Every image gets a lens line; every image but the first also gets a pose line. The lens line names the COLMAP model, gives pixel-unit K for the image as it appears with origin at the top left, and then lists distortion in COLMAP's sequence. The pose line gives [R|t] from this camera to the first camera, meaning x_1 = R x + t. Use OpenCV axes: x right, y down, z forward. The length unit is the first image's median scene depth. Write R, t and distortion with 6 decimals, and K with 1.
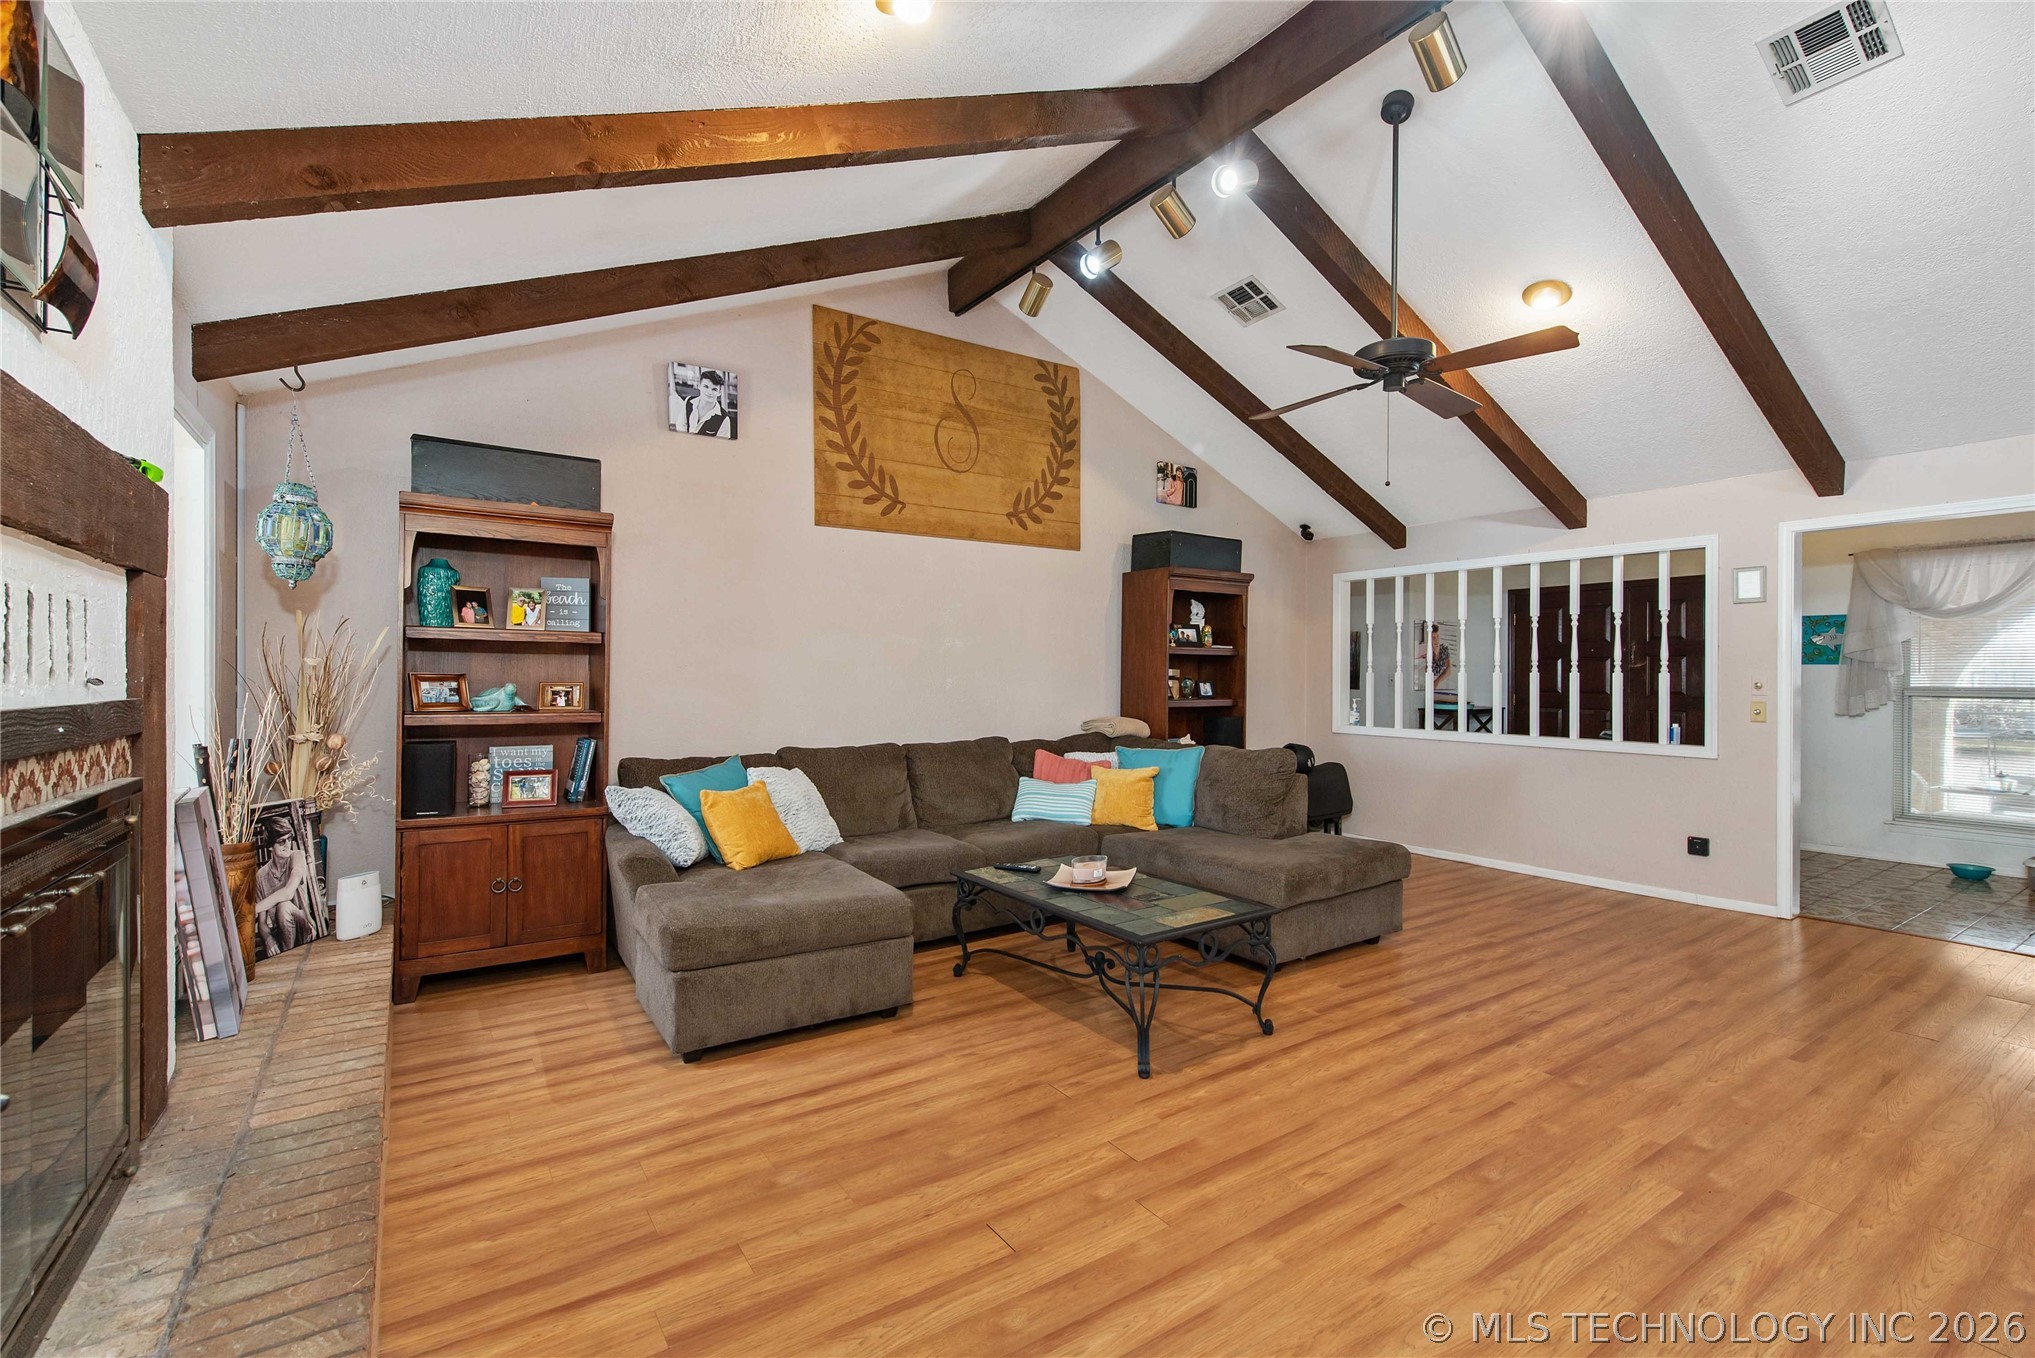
lens RADIAL K [[885.5, 0, 1016.8], [0, 885.5, 678.5], [0, 0, 1]] dist [0.013438, -0.003036]
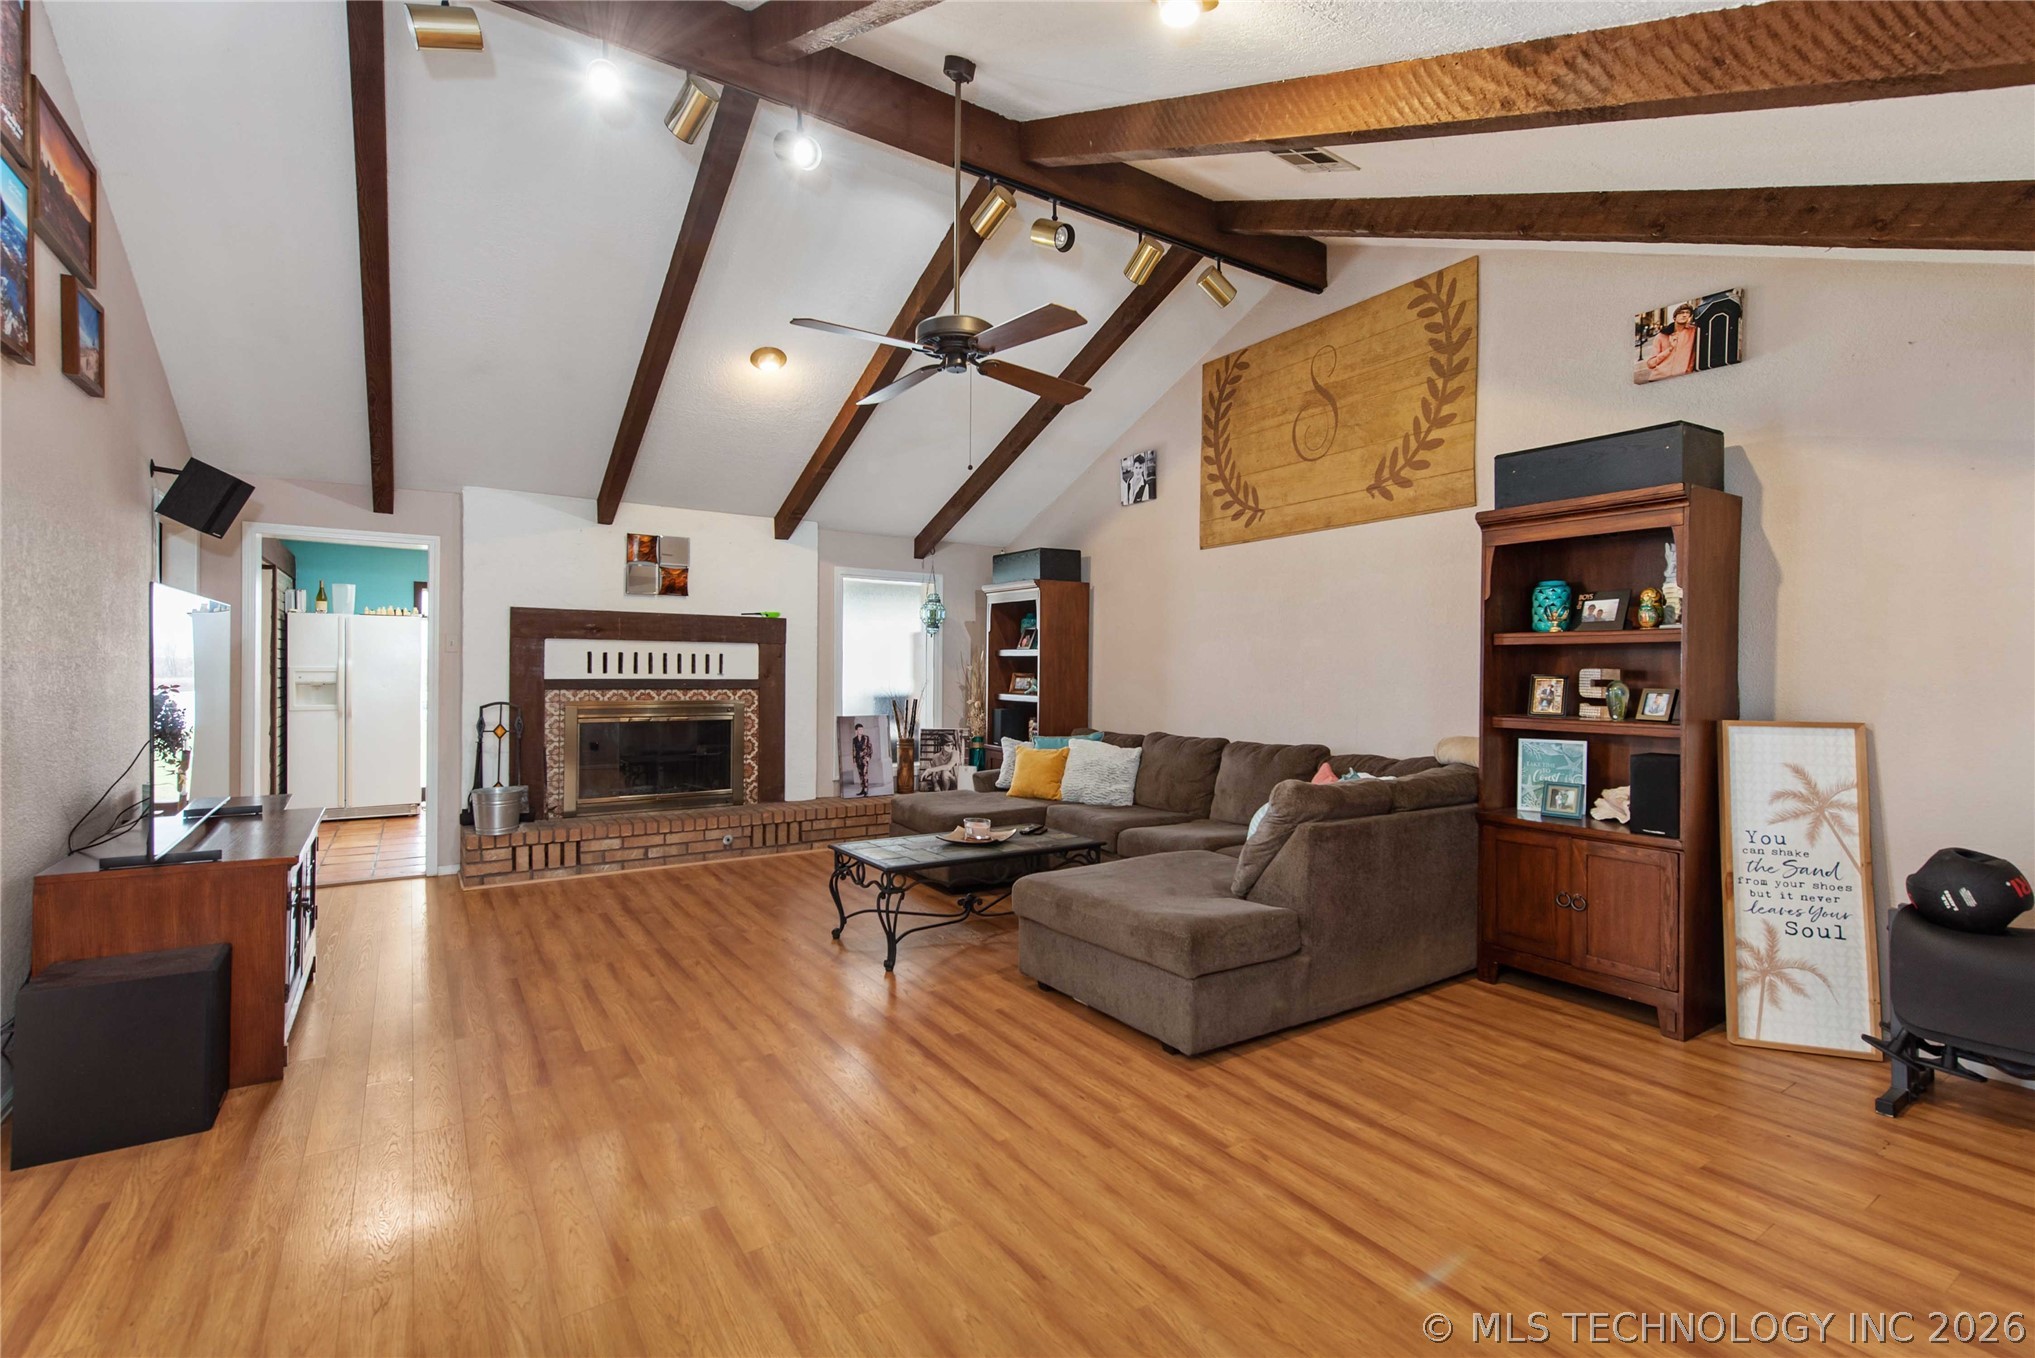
lens RADIAL K [[885.5, 0, 1019.8], [0, 885.5, 675.4], [0, 0, 1]] dist [0.013438, -0.003036]
pose [[0.005613, 0.001385, -0.999983, 0.950646], [-0.009244, 0.999956, 0.001333, -0.003439], [0.999942, 0.009237, 0.005625, 0.743931]]
